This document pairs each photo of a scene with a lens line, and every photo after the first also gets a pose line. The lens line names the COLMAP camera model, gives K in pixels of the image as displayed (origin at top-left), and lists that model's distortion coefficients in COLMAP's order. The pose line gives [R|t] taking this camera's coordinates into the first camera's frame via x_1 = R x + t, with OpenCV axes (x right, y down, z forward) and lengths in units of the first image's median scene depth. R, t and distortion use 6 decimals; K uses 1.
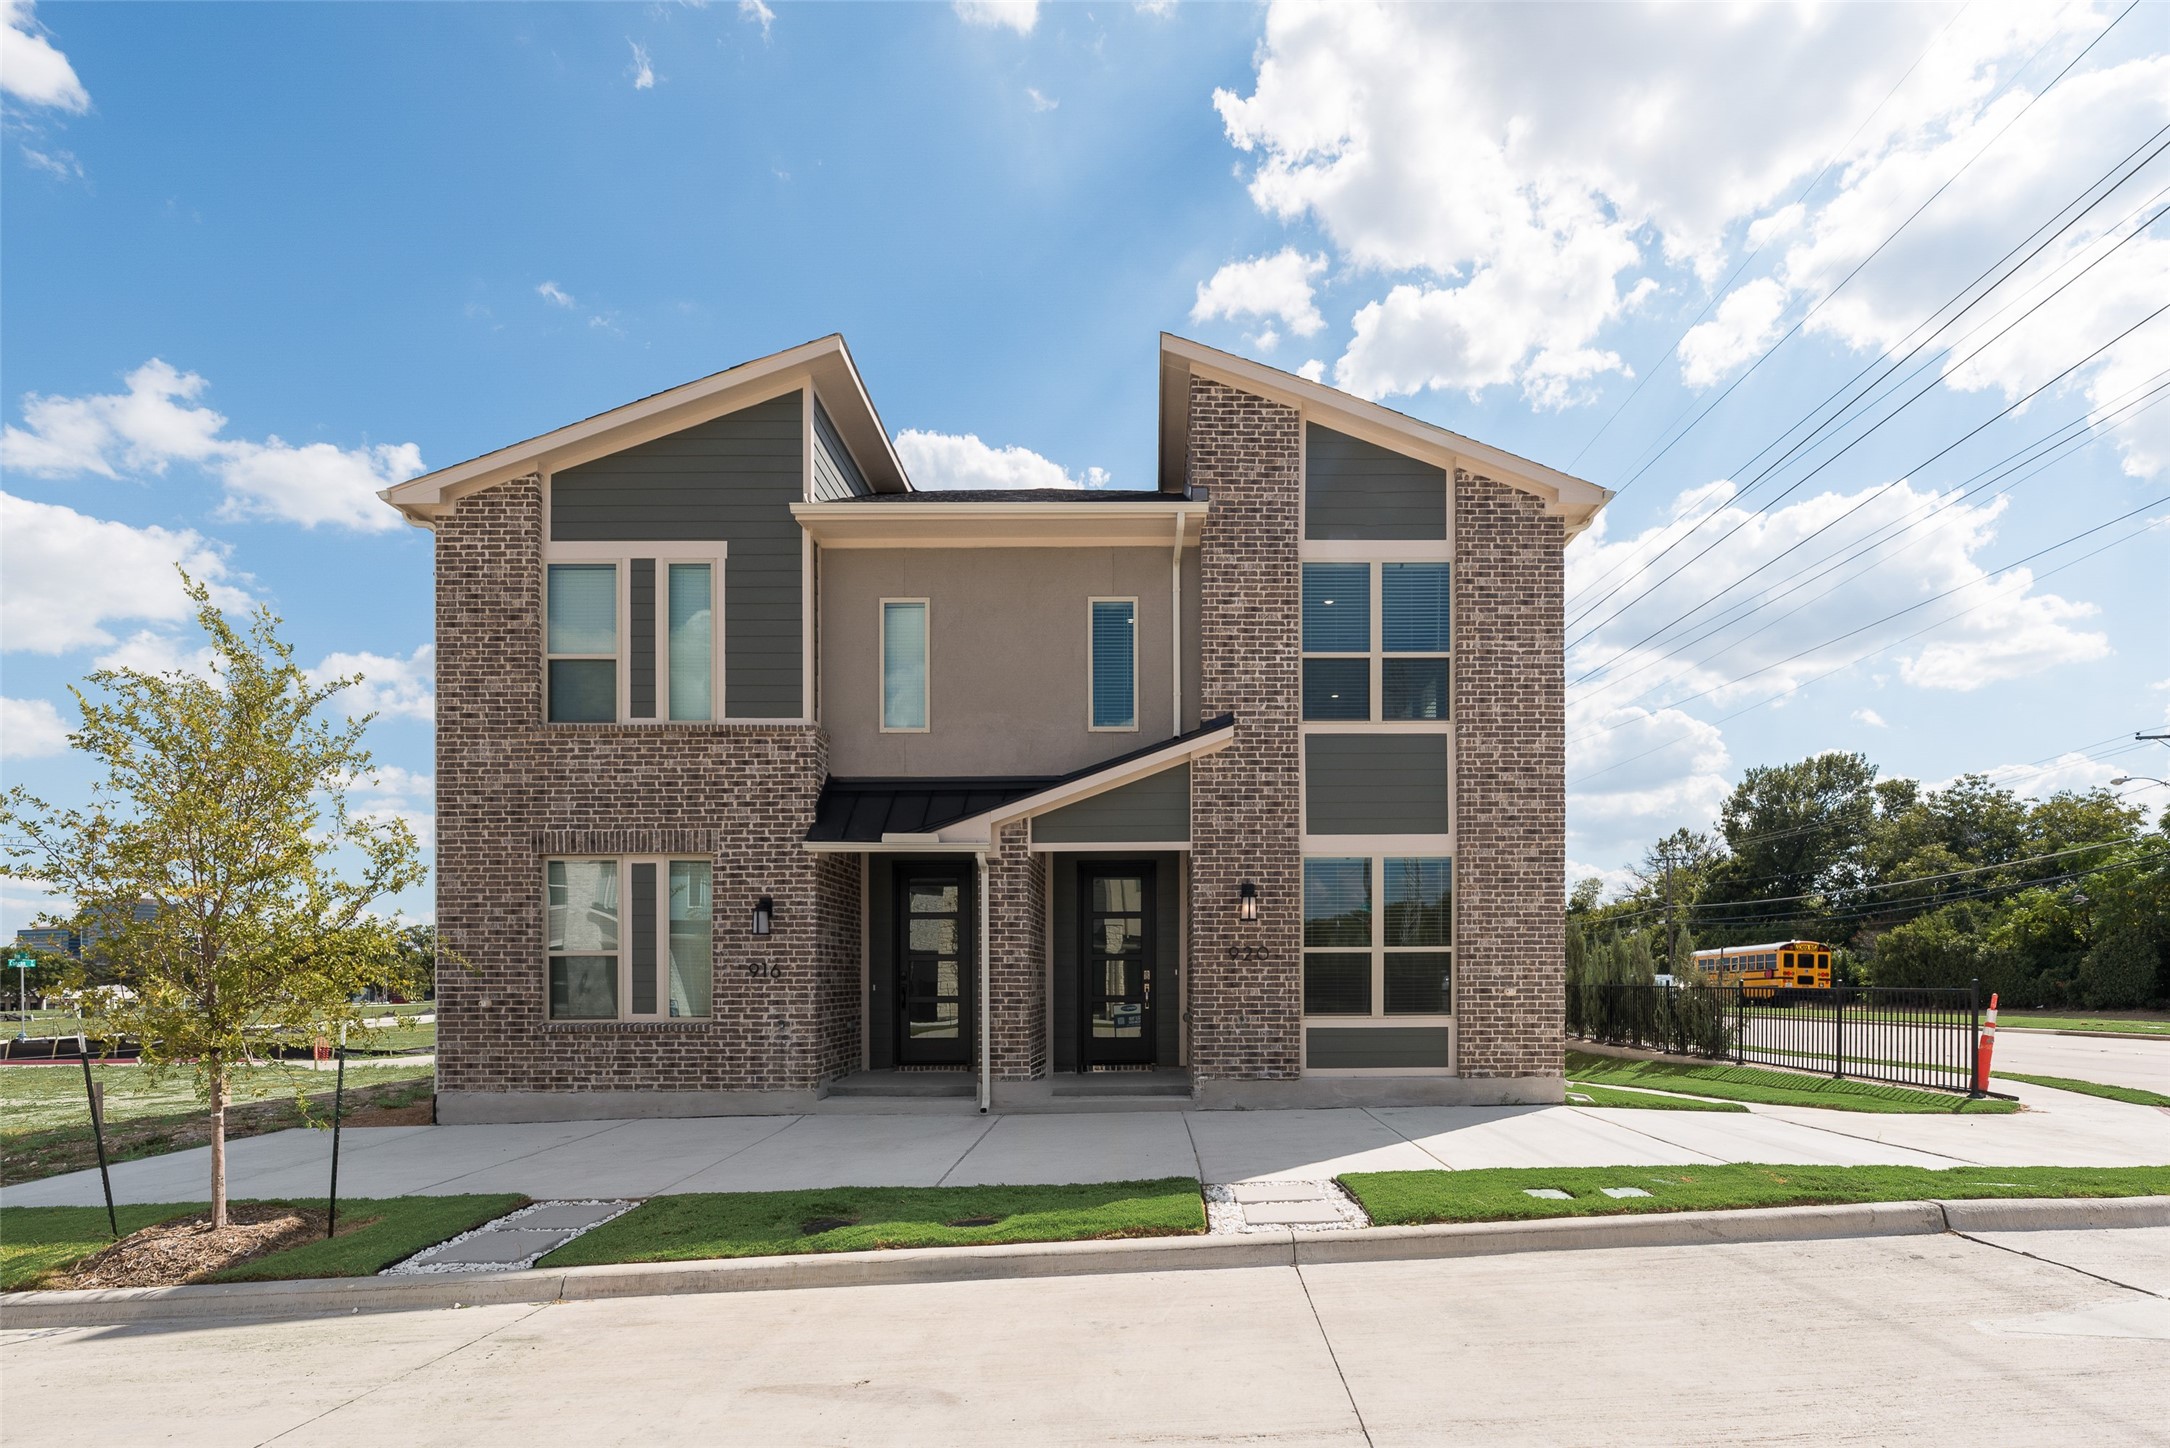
lens RADIAL K [[961.9, 0, 1179.4], [0, 961.9, 725.0], [0, 0, 1]] dist [-0.001209, 0.000179]
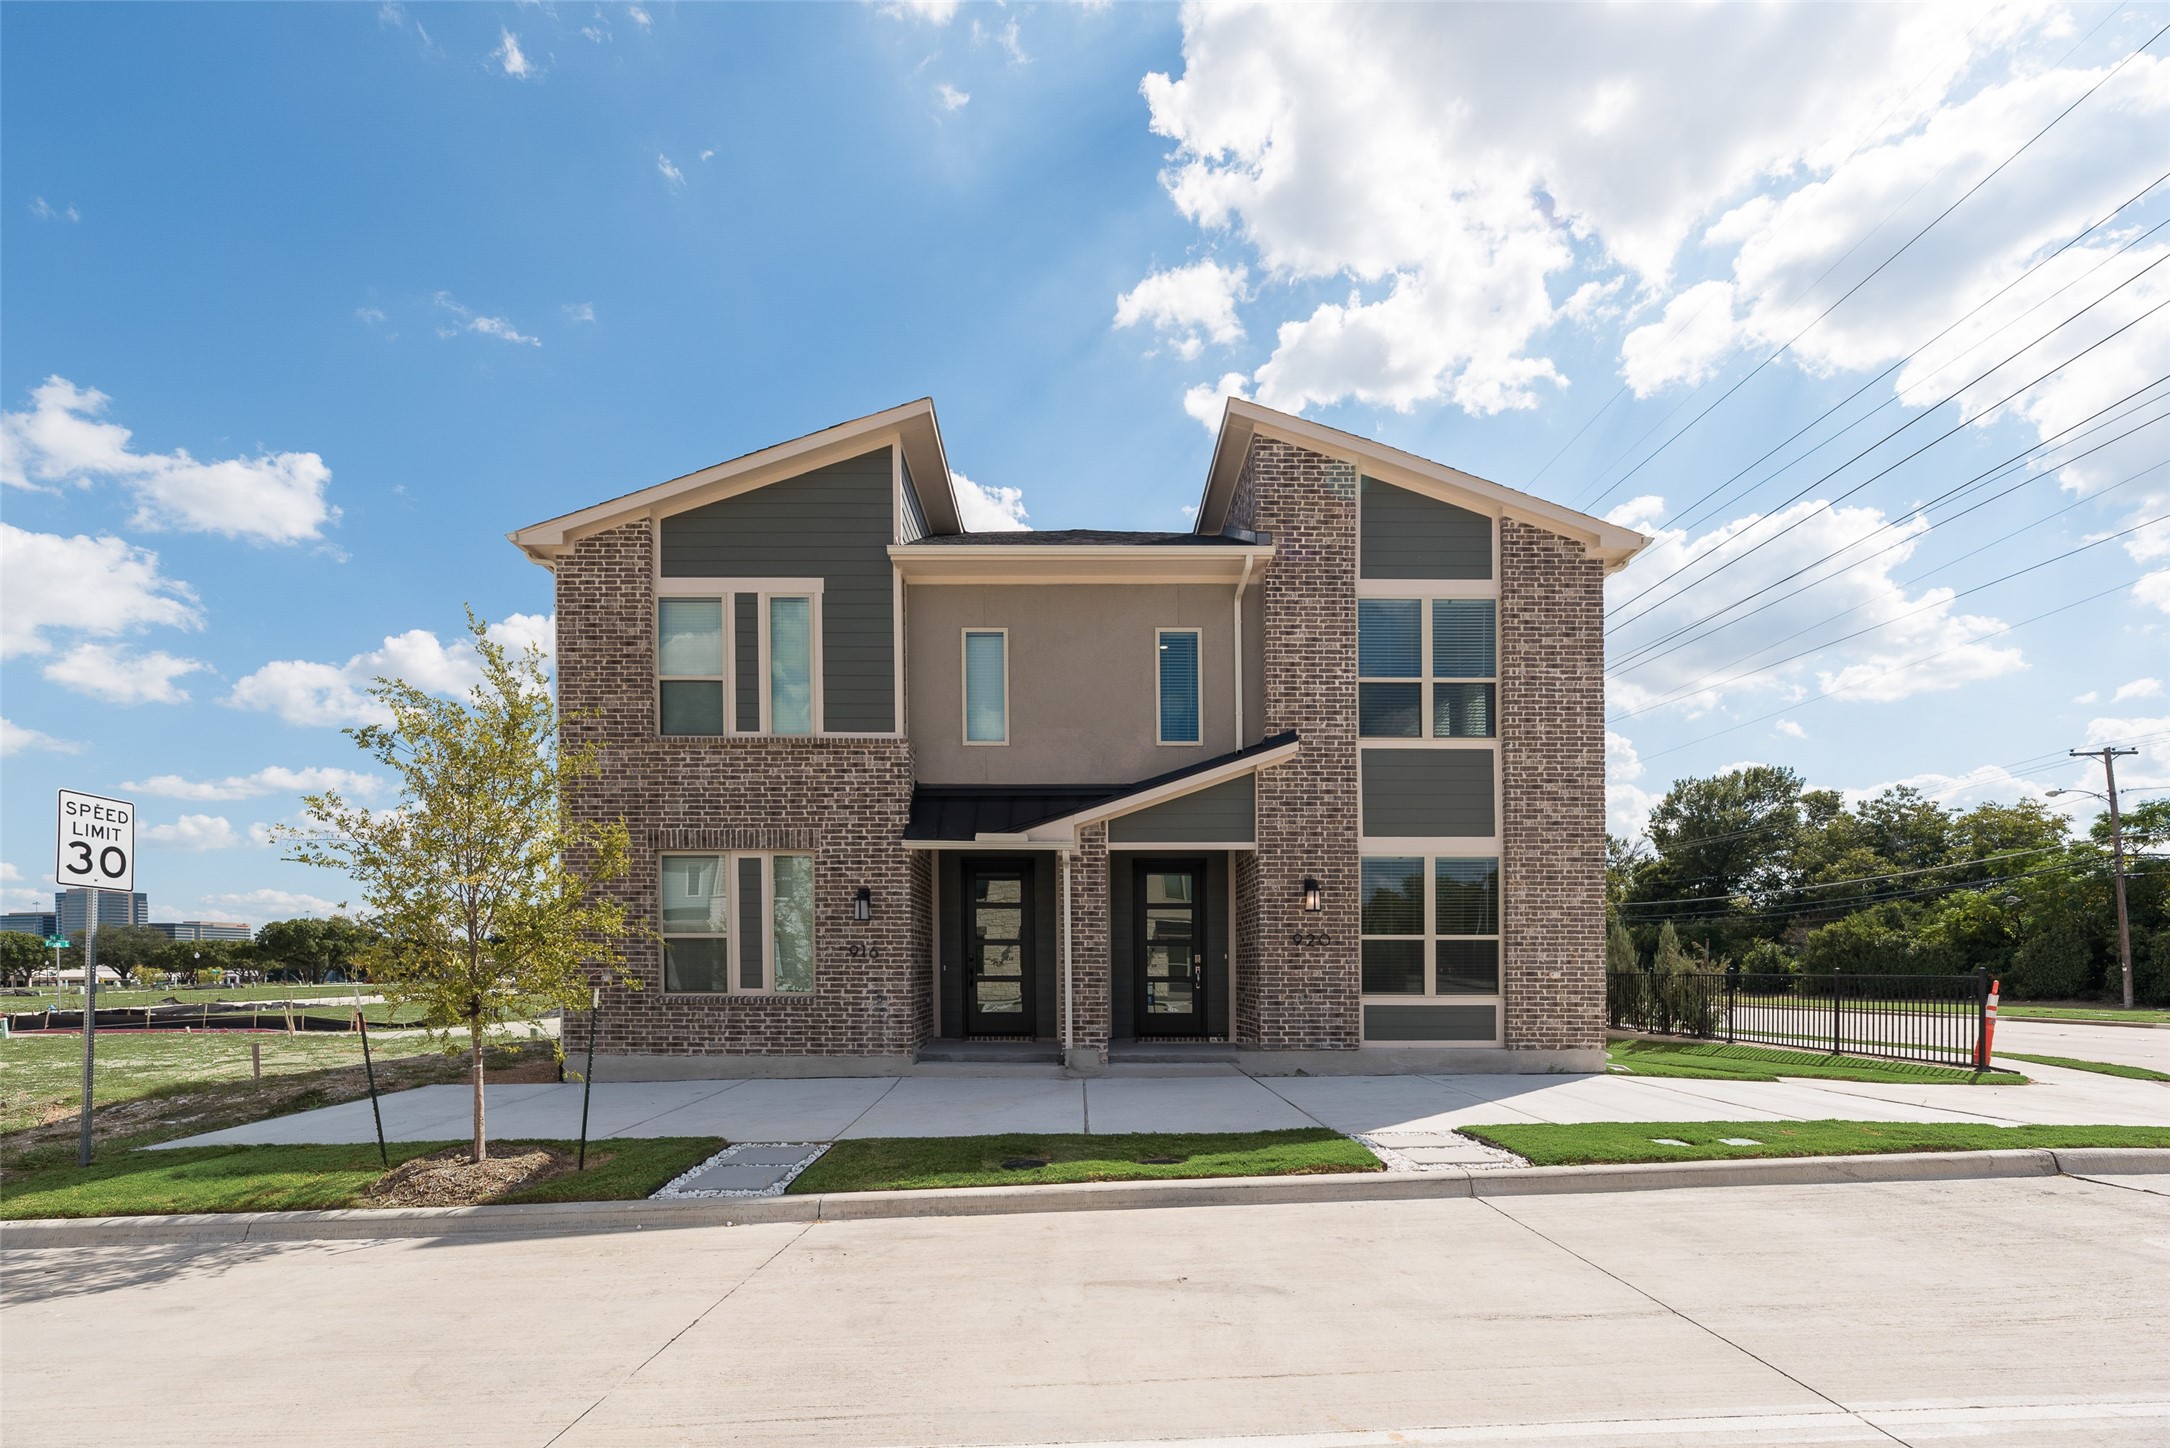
lens RADIAL K [[873.7, 0, 1087.2], [0, 873.7, 740.1], [0, 0, 1]] dist [-0.000792, 0.000119]
pose [[0.999694, 0.003929, -0.024425, -0.158171], [-0.003836, 0.999985, 0.003844, -0.003477], [0.024439, -0.003749, 0.999694, -0.043882]]
